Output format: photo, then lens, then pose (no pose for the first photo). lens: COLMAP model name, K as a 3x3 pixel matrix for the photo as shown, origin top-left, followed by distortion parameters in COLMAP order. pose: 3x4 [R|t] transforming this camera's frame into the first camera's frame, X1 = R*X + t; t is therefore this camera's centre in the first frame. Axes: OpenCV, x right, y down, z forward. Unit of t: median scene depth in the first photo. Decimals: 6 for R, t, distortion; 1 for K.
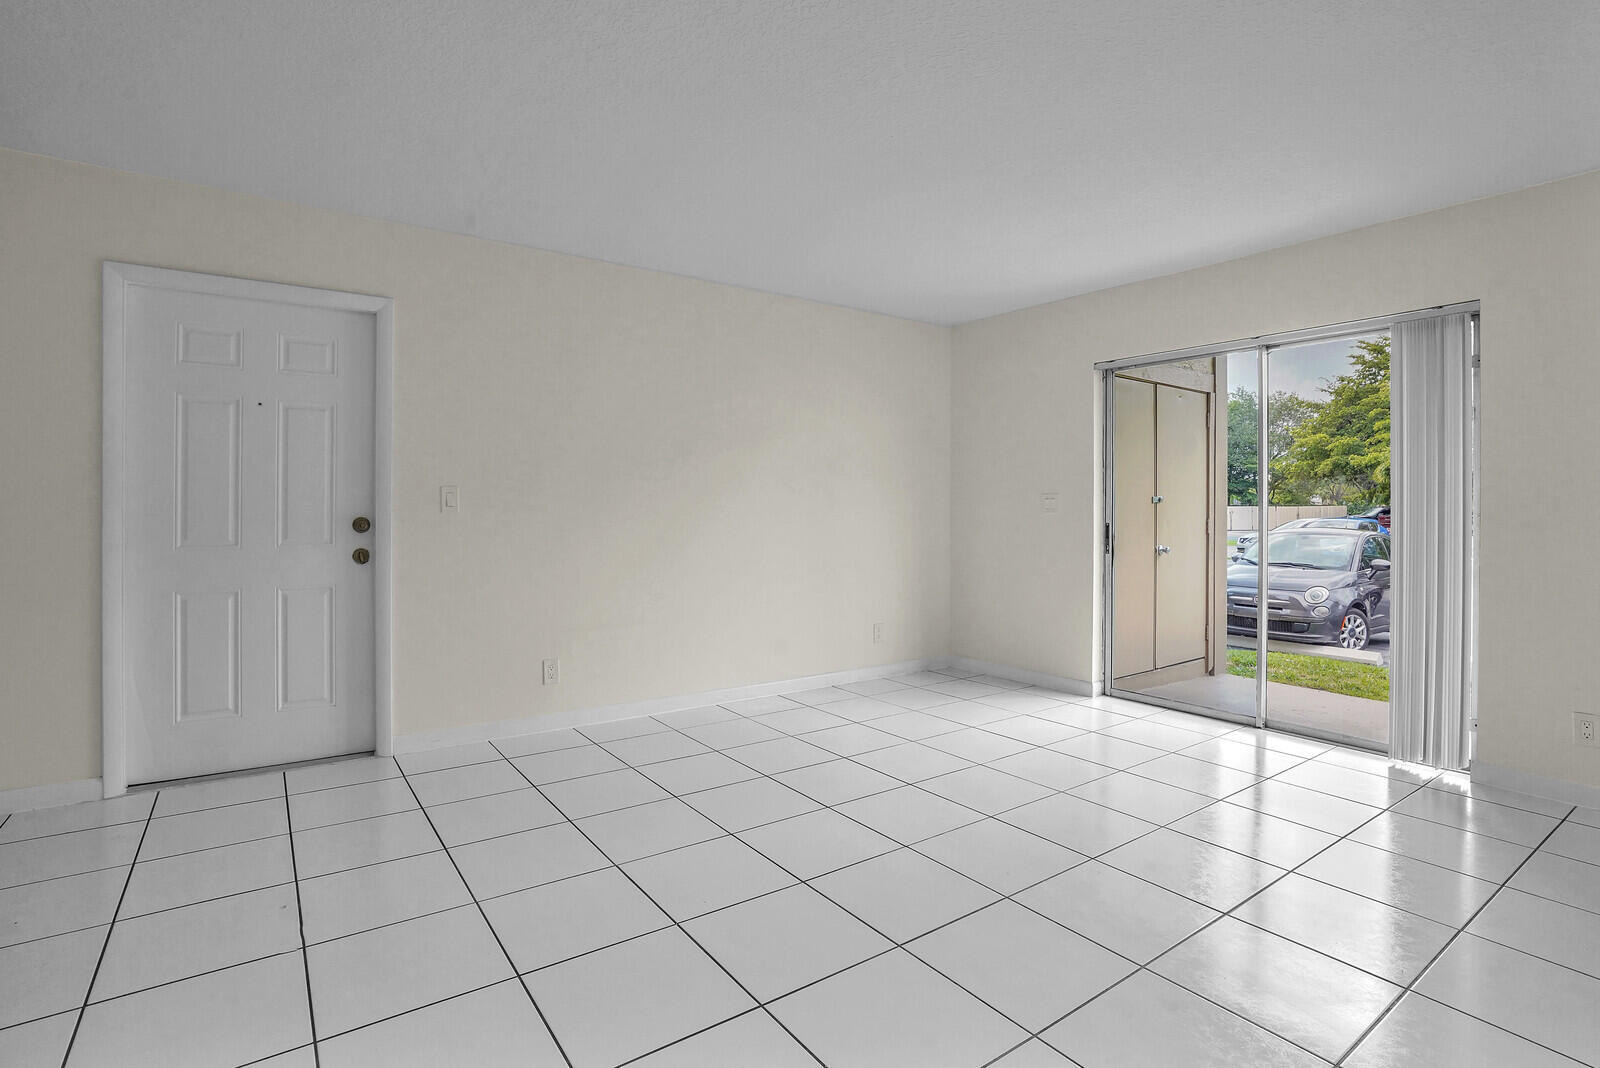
lens RADIAL K [[776.2, 0, 800.7], [0, 776.2, 509.6], [0, 0, 1]] dist [-0.001971, -0.000505]
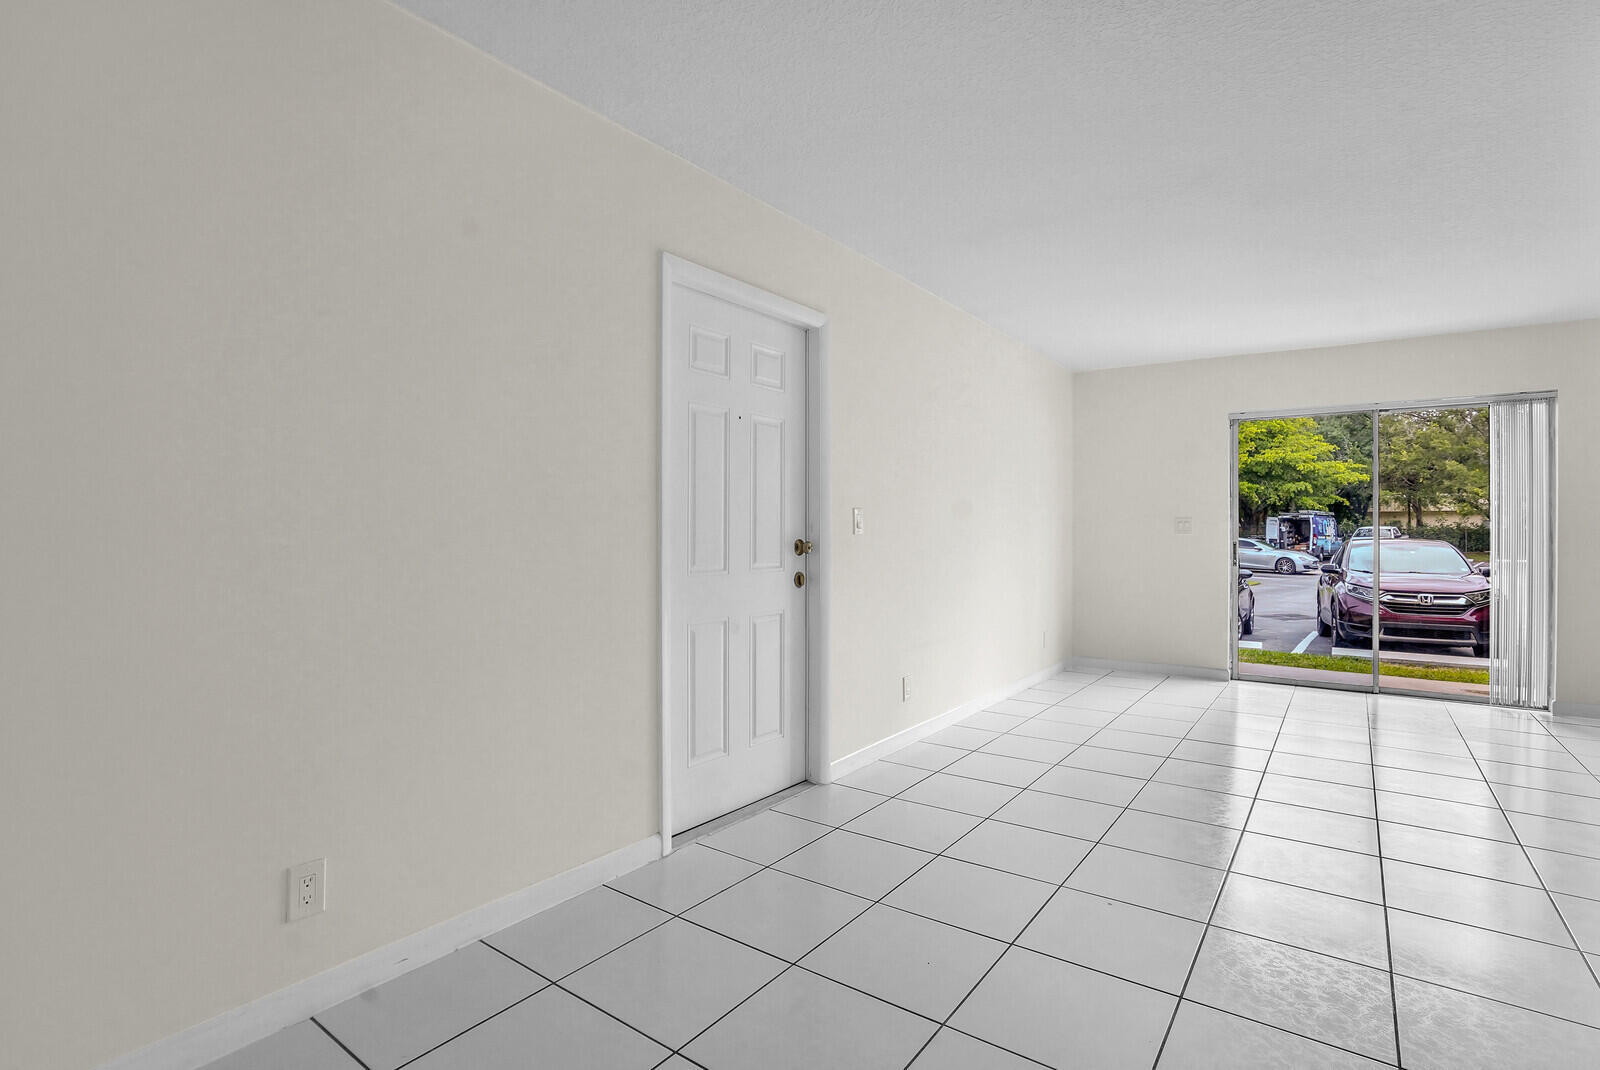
lens RADIAL K [[759.4, 0, 832.0], [0, 759.4, 531.0], [0, 0, 1]] dist [0.000770, 0.013308]
pose [[0.938418, 0.001127, 0.345501, -0.857458], [-0.001718, 0.999998, 0.001404, -0.002134], [-0.345499, -0.001911, 0.938417, 0.099529]]
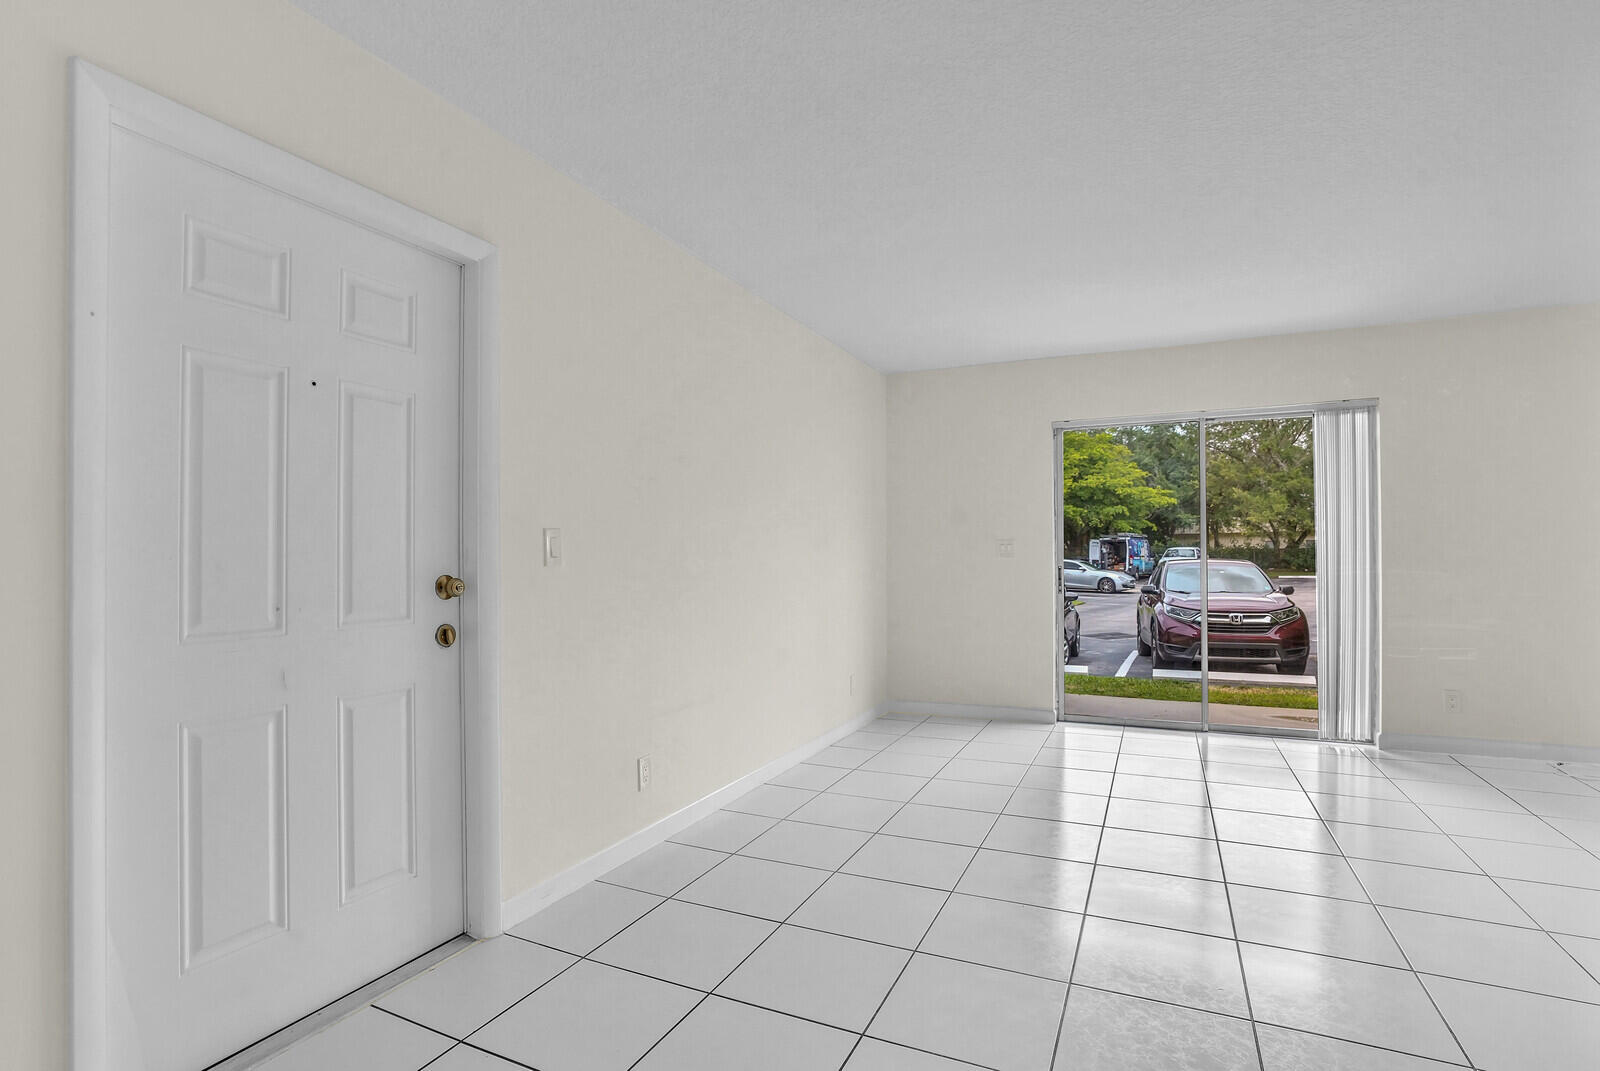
lens RADIAL K [[757.4, 0, 801.6], [0, 757.4, 555.5], [0, 0, 1]] dist [-0.003106, -0.000060]
pose [[0.873370, -0.009327, 0.486968, -0.616724], [0.010330, 0.999946, 0.000626, -0.003791], [-0.486948, 0.004484, 0.873419, 0.309062]]
